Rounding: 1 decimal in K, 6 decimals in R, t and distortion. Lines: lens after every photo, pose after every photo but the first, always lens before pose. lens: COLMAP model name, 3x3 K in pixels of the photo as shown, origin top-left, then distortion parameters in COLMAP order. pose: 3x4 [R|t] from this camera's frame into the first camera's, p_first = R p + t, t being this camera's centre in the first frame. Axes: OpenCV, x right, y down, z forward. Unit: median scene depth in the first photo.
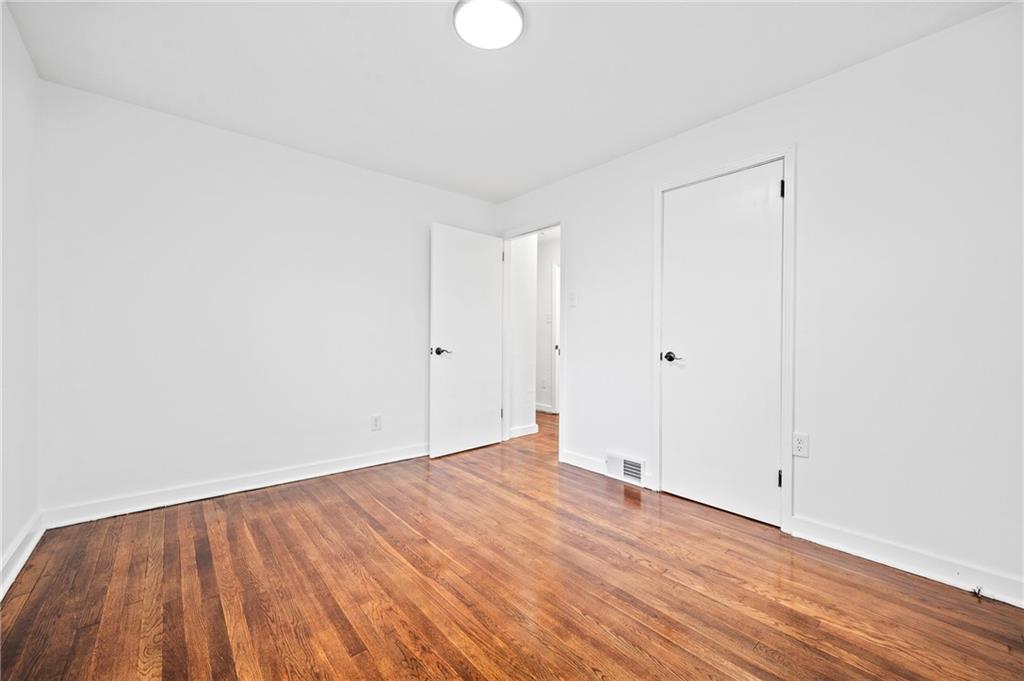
lens RADIAL K [[406.3, 0, 513.0], [0, 406.3, 339.3], [0, 0, 1]] dist [0.000255, 0.000175]
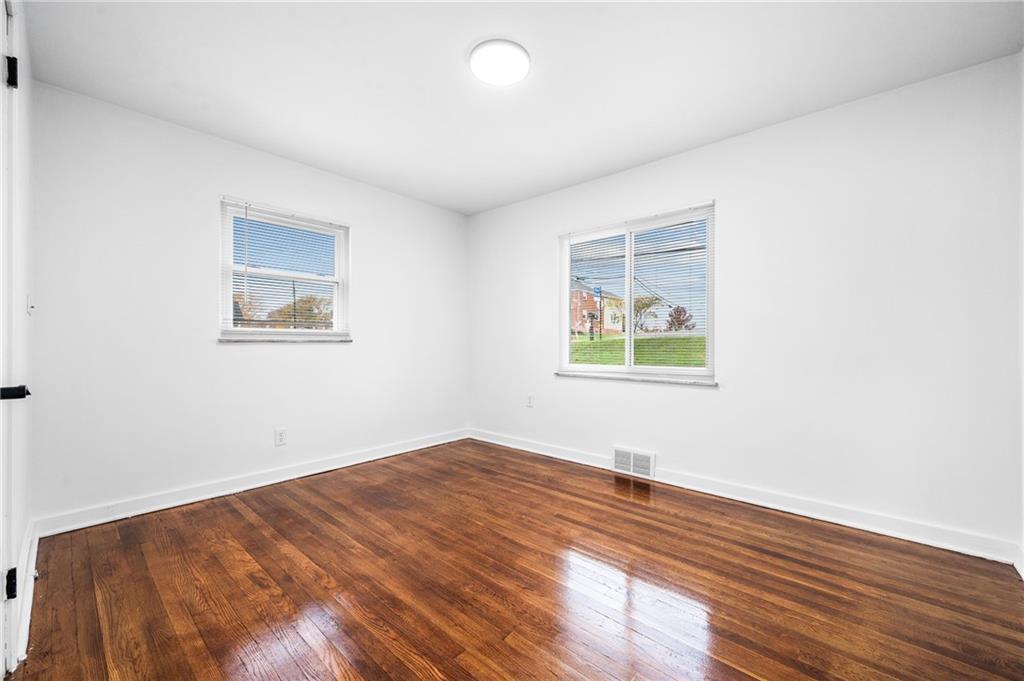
lens RADIAL K [[406.3, 0, 511.1], [0, 406.3, 341.9], [0, 0, 1]] dist [0.000255, 0.000175]
pose [[-0.990651, -0.008647, -0.136145, 0.053354], [-0.009060, 0.999956, 0.002418, -0.005587], [0.136118, 0.003629, -0.990686, 1.995004]]
